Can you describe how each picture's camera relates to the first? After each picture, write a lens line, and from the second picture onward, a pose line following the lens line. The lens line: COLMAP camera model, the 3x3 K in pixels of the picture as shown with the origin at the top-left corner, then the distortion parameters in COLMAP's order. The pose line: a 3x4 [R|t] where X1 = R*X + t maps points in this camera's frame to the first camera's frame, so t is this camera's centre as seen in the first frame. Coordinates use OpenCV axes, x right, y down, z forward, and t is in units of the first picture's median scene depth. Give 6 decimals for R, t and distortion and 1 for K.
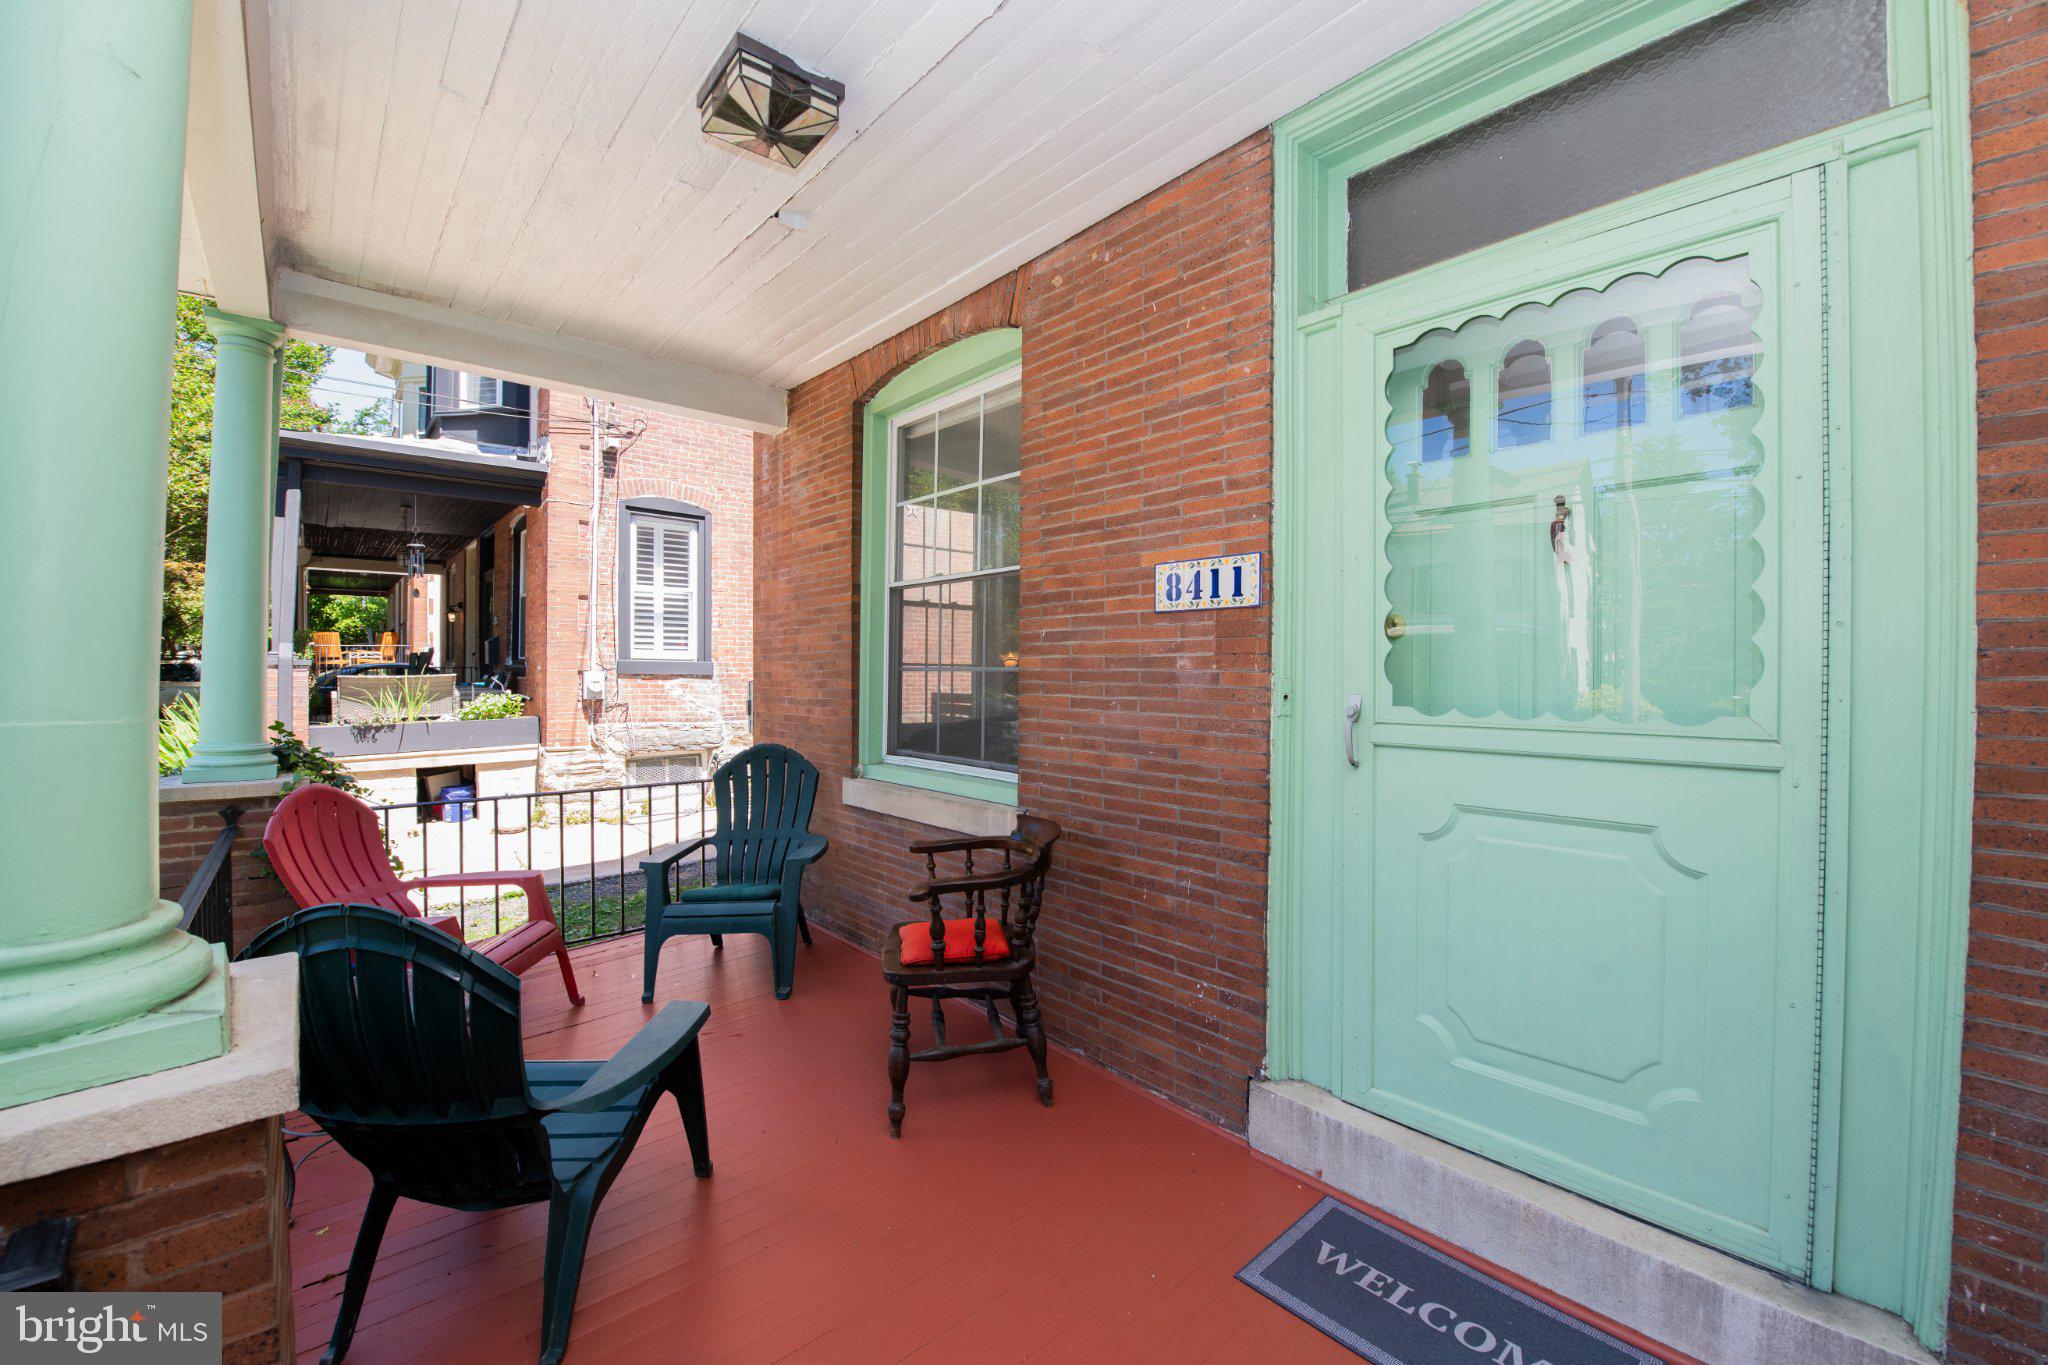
lens RADIAL K [[822.2, 0, 1026.4], [0, 822.2, 673.2], [0, 0, 1]] dist [-0.024409, -0.000556]
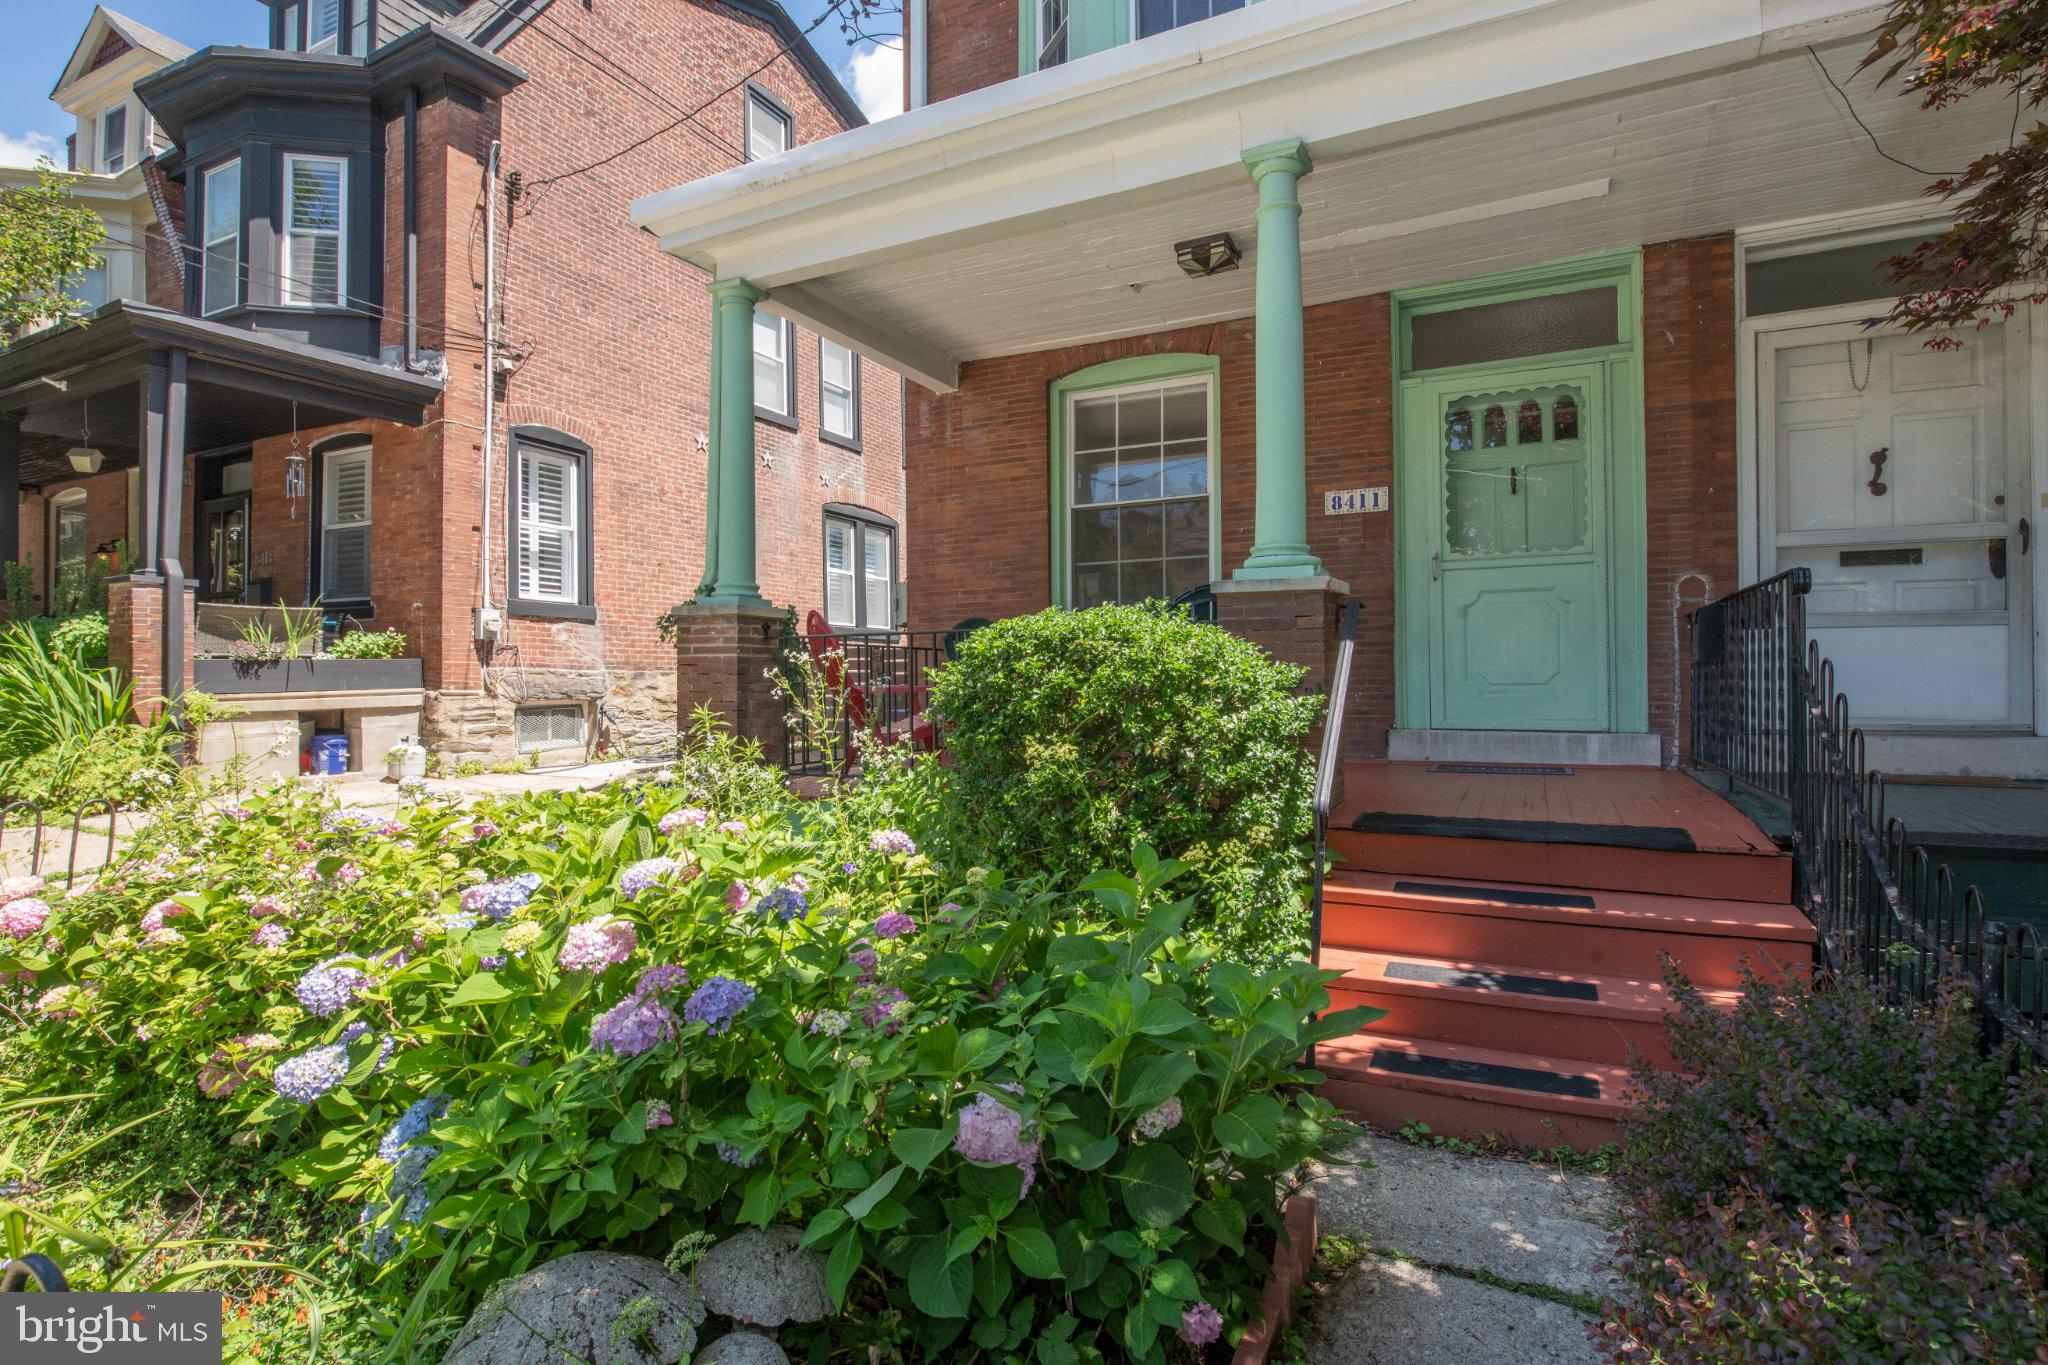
lens RADIAL K [[984.2, 0, 1026.8], [0, 984.2, 664.1], [0, 0, 1]] dist [-0.011593, 0.000134]
pose [[0.929157, -0.005001, 0.369652, -0.383459], [0.011720, 0.999804, -0.015933, 0.086446], [-0.369500, 0.019137, 0.929034, -0.258853]]
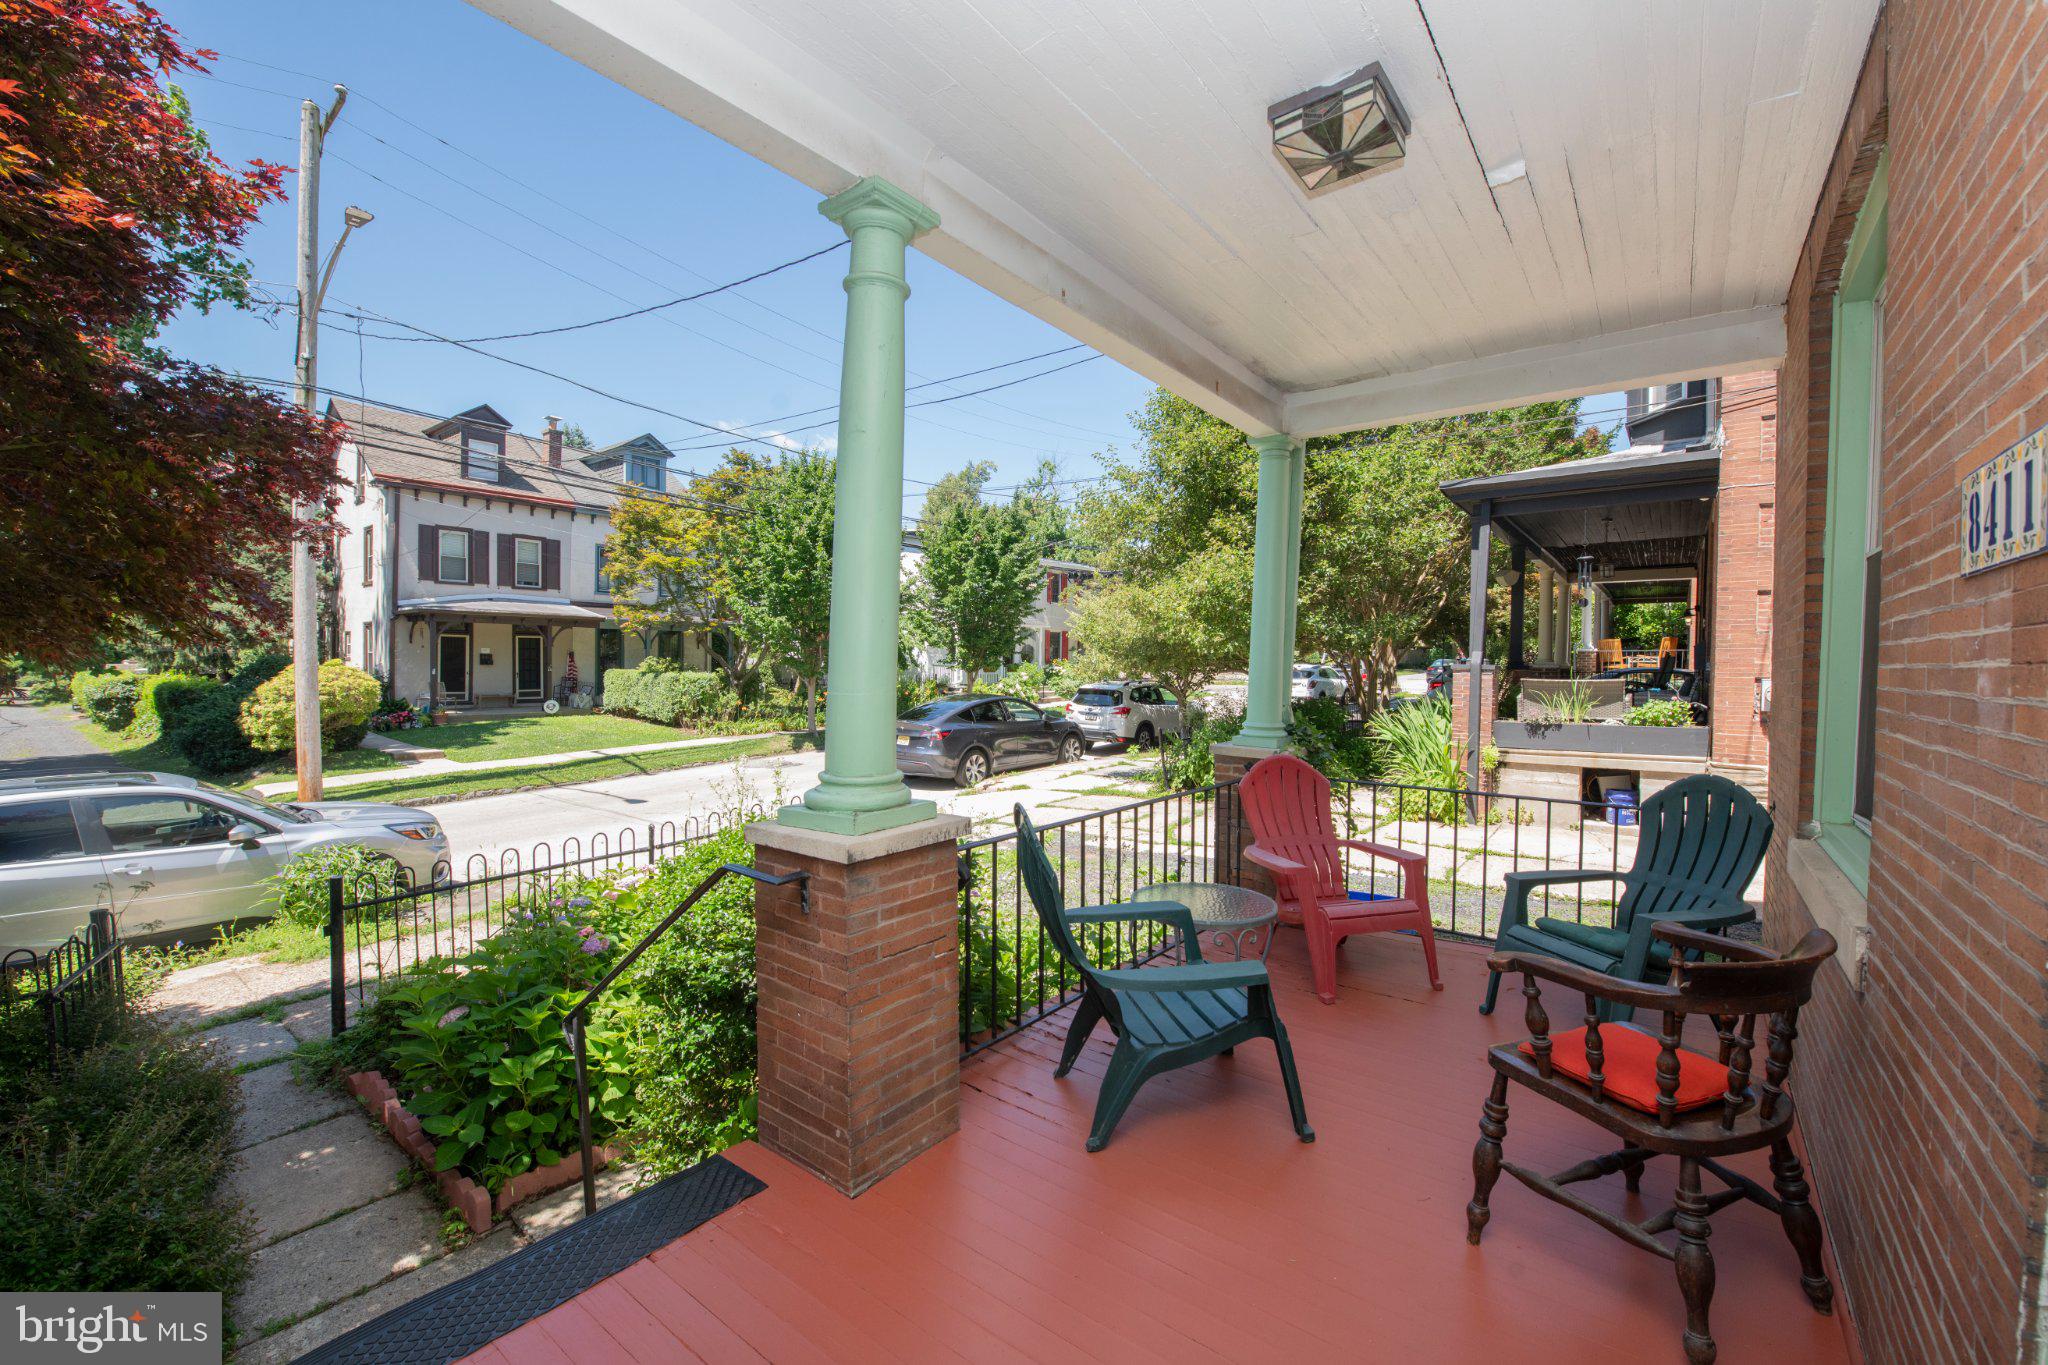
lens RADIAL K [[818.7, 0, 1072.7], [0, 818.7, 670.7], [0, 0, 1]] dist [-0.001577, -0.000124]
pose [[0.210068, 0.007578, -0.977657, 0.150306], [-0.015206, 0.999874, 0.004483, -0.003658], [0.977569, 0.013925, 0.210157, 0.109818]]
